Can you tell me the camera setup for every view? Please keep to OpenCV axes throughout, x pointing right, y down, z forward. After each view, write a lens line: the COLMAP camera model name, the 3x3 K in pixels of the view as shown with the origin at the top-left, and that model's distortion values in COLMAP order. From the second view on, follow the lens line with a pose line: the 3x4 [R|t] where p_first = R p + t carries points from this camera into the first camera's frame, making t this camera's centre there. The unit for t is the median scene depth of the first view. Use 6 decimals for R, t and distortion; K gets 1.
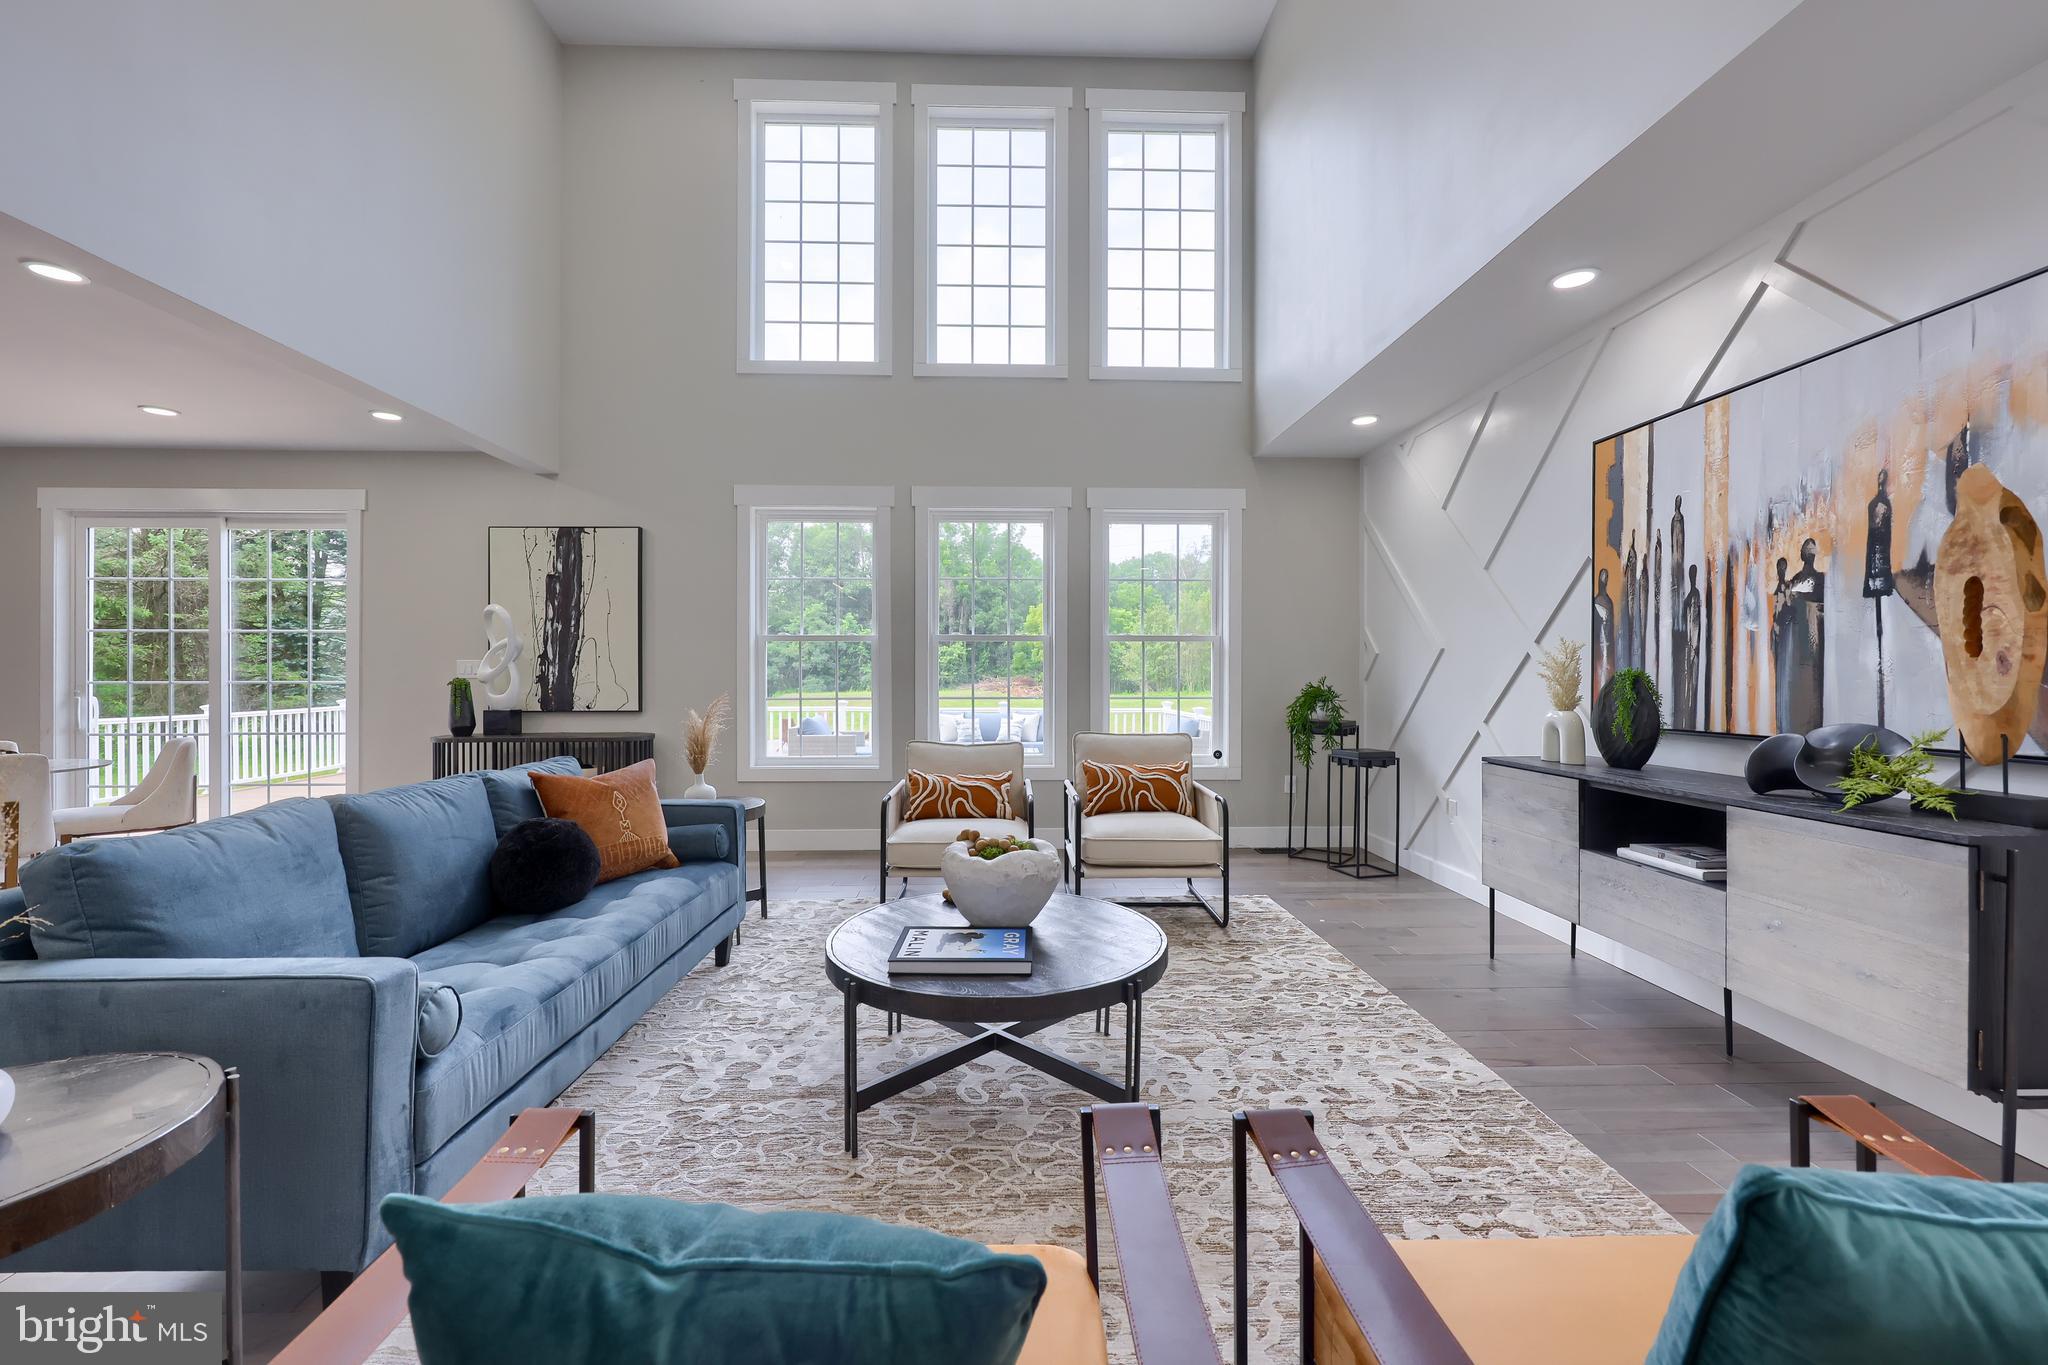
lens RADIAL K [[828.3, 0, 1024.0], [0, 828.3, 682.5], [0, 0, 1]] dist [-0.001084, -0.002047]
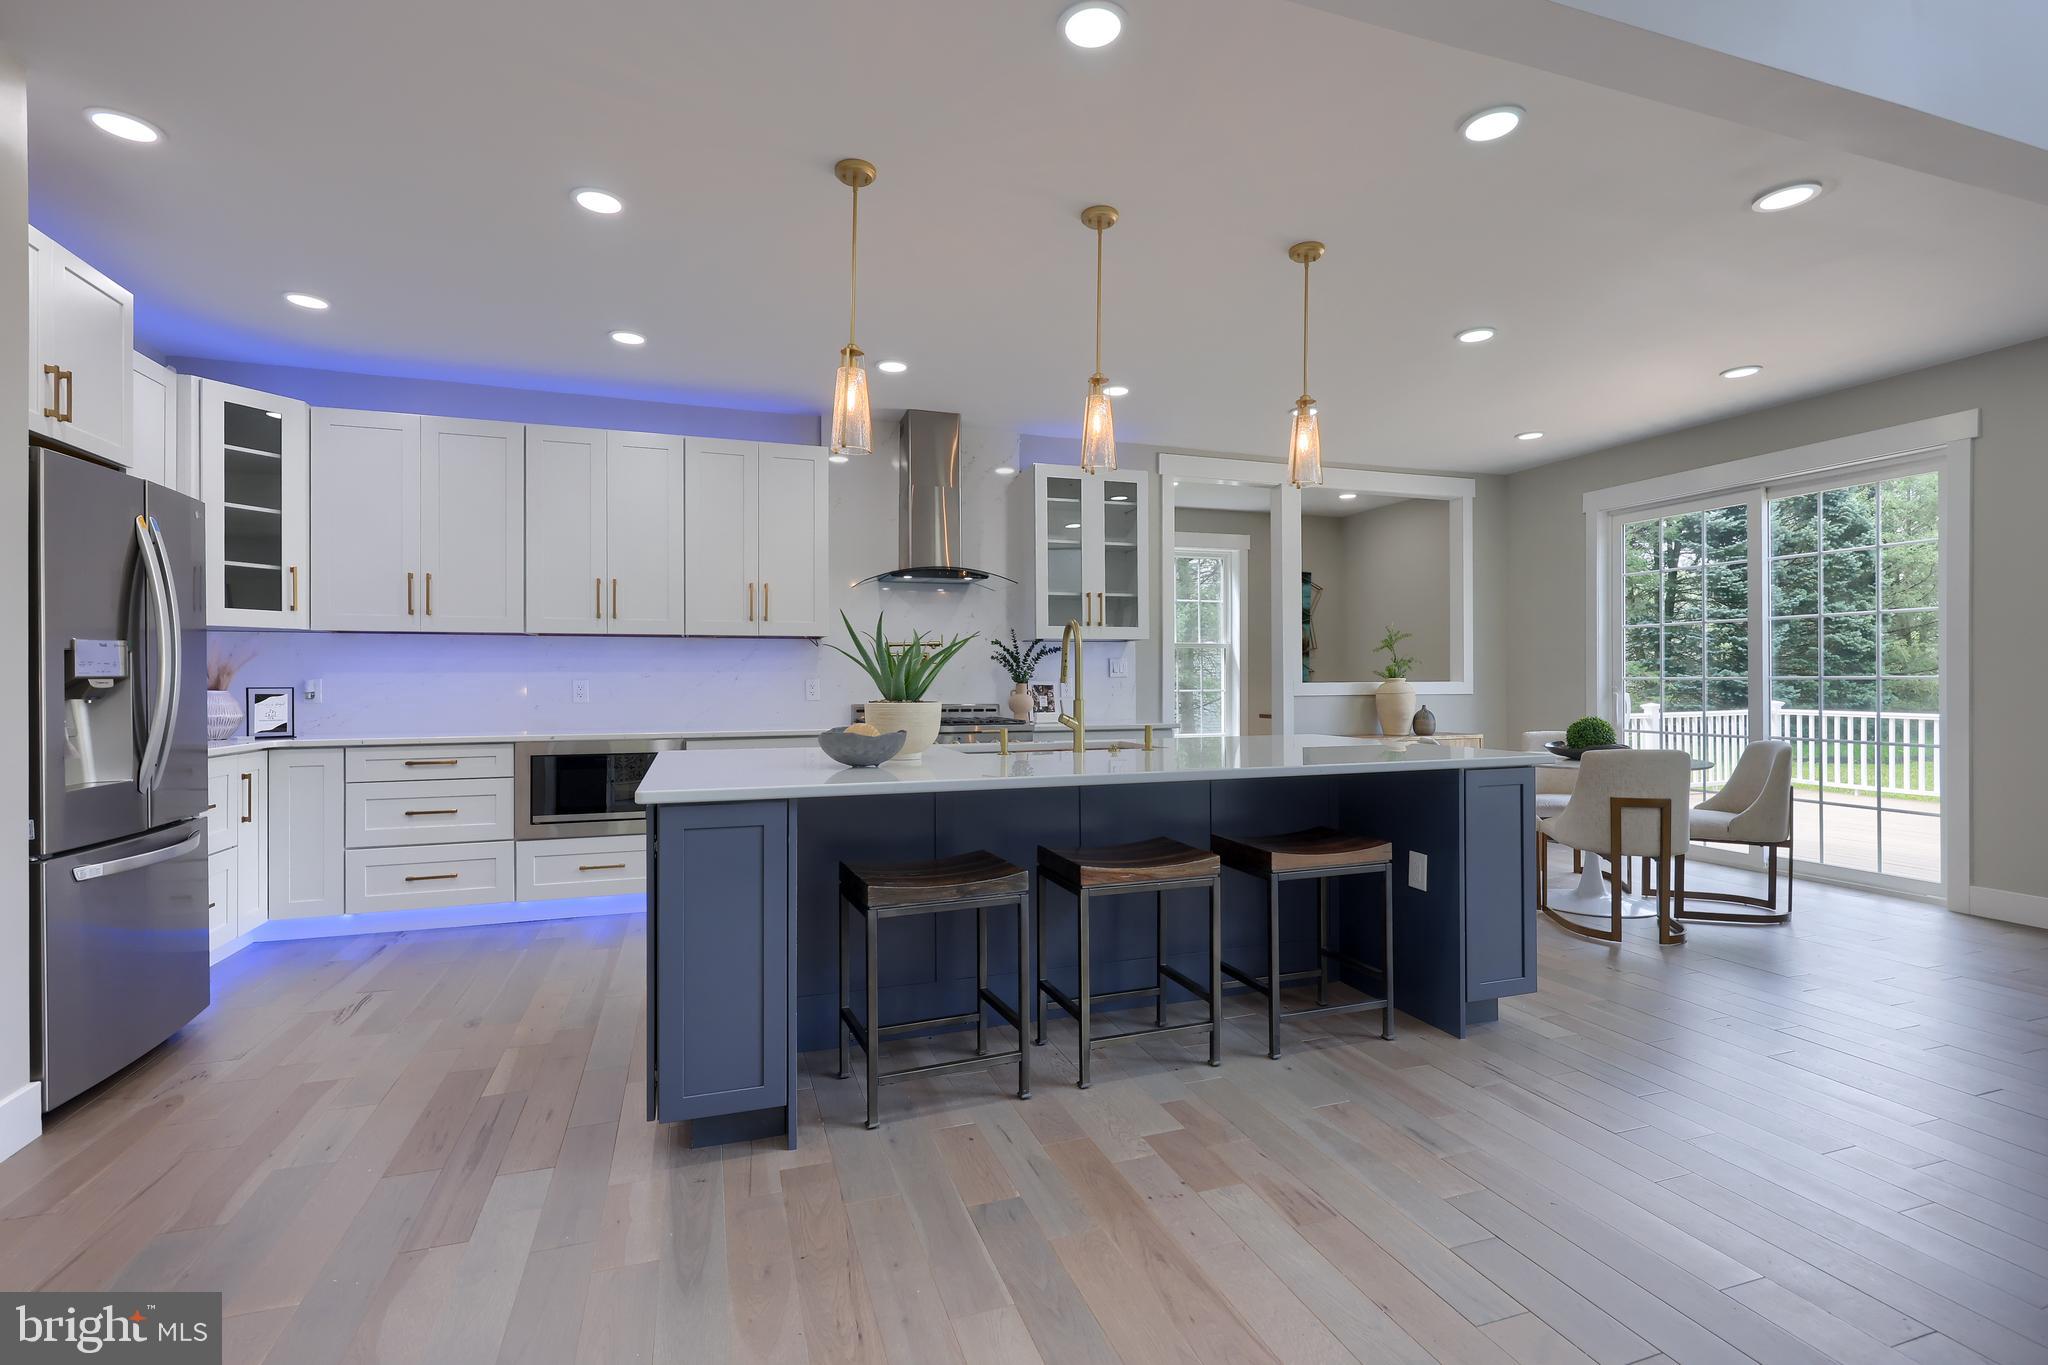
lens RADIAL K [[931.8, 0, 1024.0], [0, 931.8, 682.5], [0, 0, 1]] dist [0.000085, 0.000011]
pose [[0.289392, 0.000197, -0.957211, -0.261842], [-0.001760, 0.999998, -0.000327, 0.006485], [0.957209, 0.001780, 0.289392, -0.024471]]
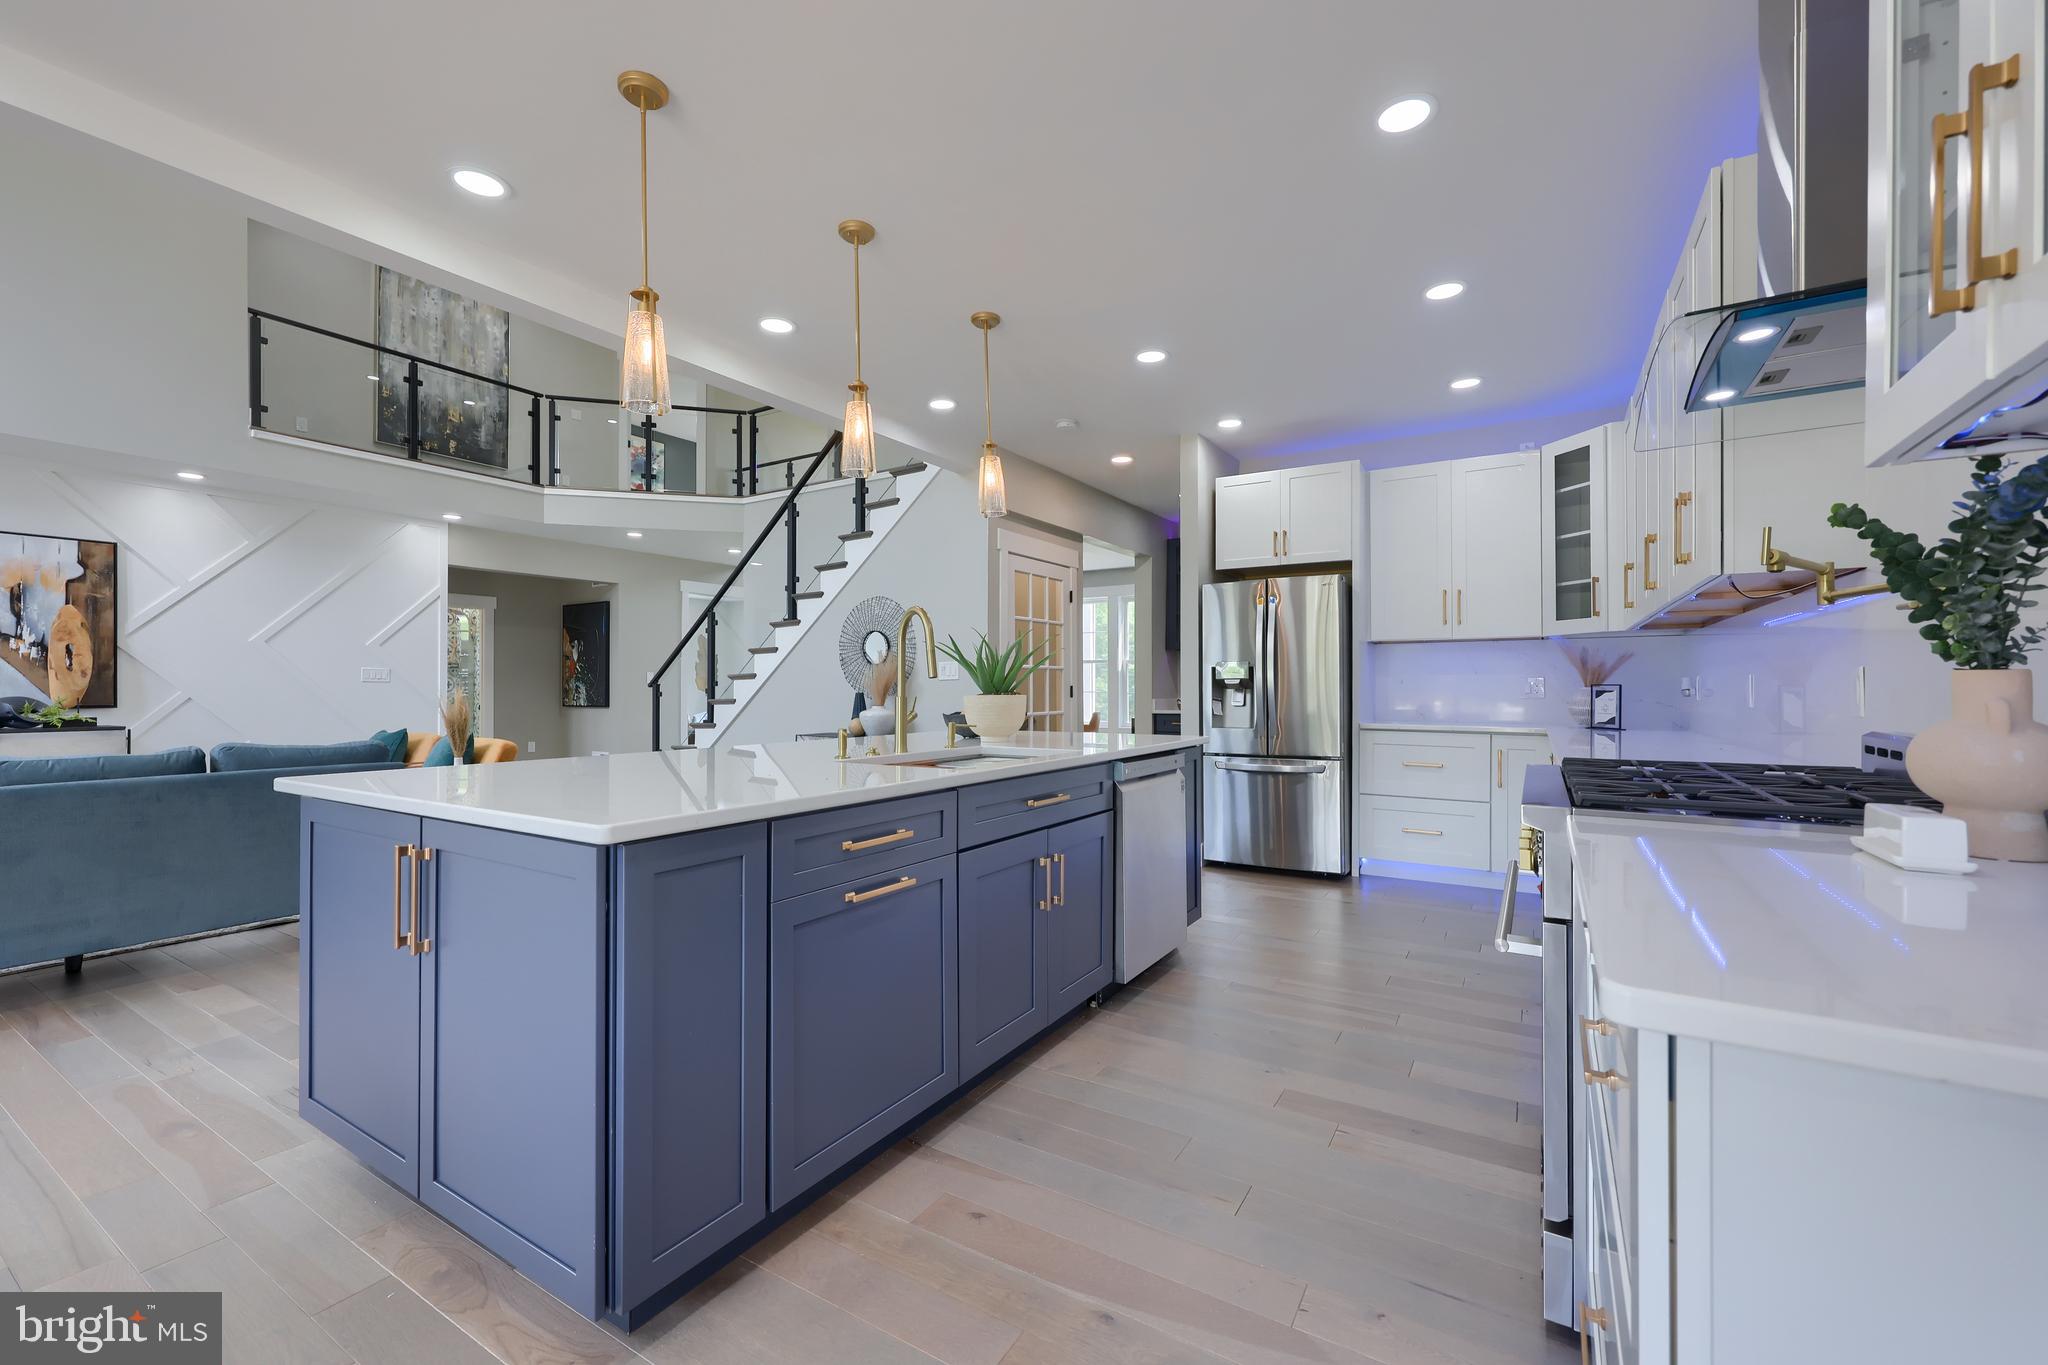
lens RADIAL K [[828.3, 0, 1024.0], [0, 828.3, 682.5], [0, 0, 1]] dist [-0.001084, -0.002047]
pose [[-0.834004, 0.004507, 0.551740, -1.100397], [0.005452, 0.999985, 0.000074, 0.009019], [-0.551731, 0.003070, -0.834016, 0.530221]]
